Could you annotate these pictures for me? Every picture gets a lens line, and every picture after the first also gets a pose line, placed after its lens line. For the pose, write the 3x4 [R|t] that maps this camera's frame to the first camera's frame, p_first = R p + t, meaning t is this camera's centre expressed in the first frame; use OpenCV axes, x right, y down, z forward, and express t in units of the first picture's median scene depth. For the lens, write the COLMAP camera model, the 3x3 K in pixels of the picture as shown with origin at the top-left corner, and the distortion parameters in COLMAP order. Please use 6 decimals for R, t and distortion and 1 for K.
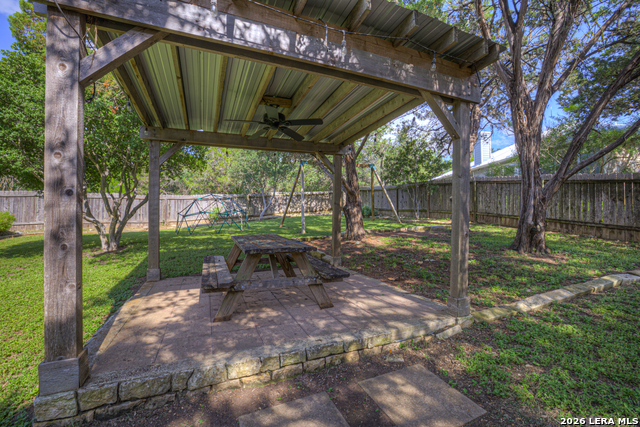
lens RADIAL K [[270.8, 0, 317.3], [0, 270.8, 216.6], [0, 0, 1]] dist [-0.021901, 0.006755]
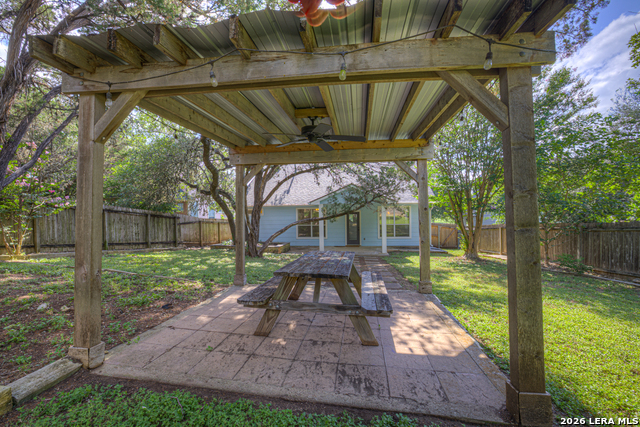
lens RADIAL K [[270.8, 0, 319.0], [0, 270.8, 214.0], [0, 0, 1]] dist [-0.021901, 0.006755]
pose [[-0.851349, 0.005646, 0.524570, -0.808198], [0.001796, 0.999968, -0.007847, -0.082882], [-0.524597, -0.005738, -0.851331, 2.150139]]
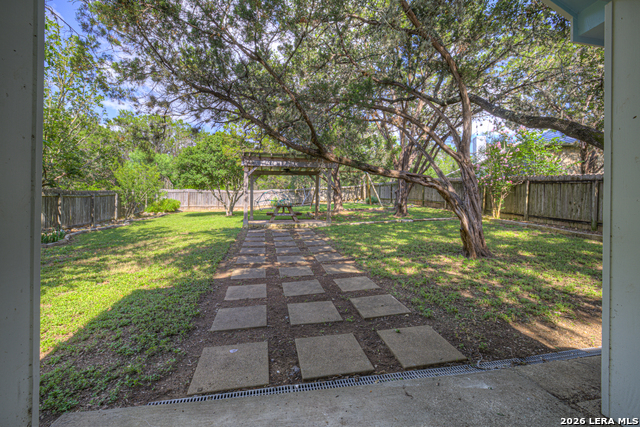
lens RADIAL K [[270.8, 0, 318.9], [0, 270.8, 211.9], [0, 0, 1]] dist [-0.021901, 0.006755]
pose [[0.976886, 0.007192, -0.213638, 1.161996], [-0.004750, 0.999917, 0.011938, 0.149151], [0.213706, -0.010648, 0.976840, -2.683155]]
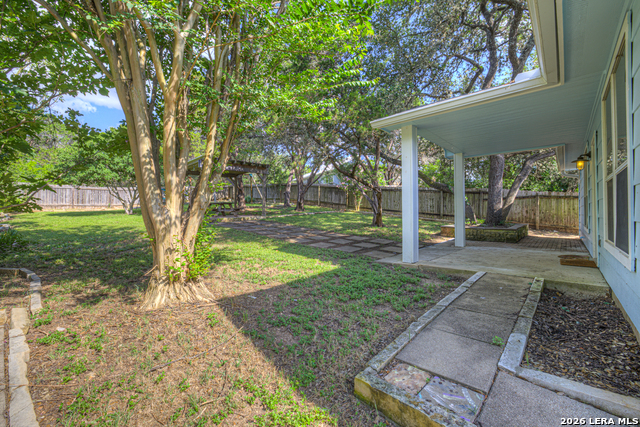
lens RADIAL K [[270.8, 0, 318.7], [0, 270.8, 210.6], [0, 0, 1]] dist [-0.021901, 0.006755]
pose [[0.911444, -0.008917, 0.411328, -0.580187], [0.006575, 0.999953, 0.007108, 0.210893], [-0.411372, -0.003774, 0.911460, -3.772117]]
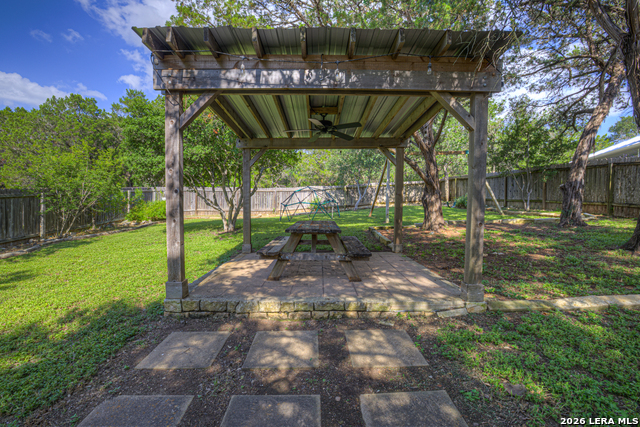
lens RADIAL K [[270.8, 0, 321.4], [0, 270.8, 216.8], [0, 0, 1]] dist [-0.021901, 0.006755]
pose [[0.927106, 0.020179, -0.374256, 0.352650], [-0.006682, 0.999281, 0.037327, 0.007467], [0.374740, -0.032106, 0.926574, -0.173309]]
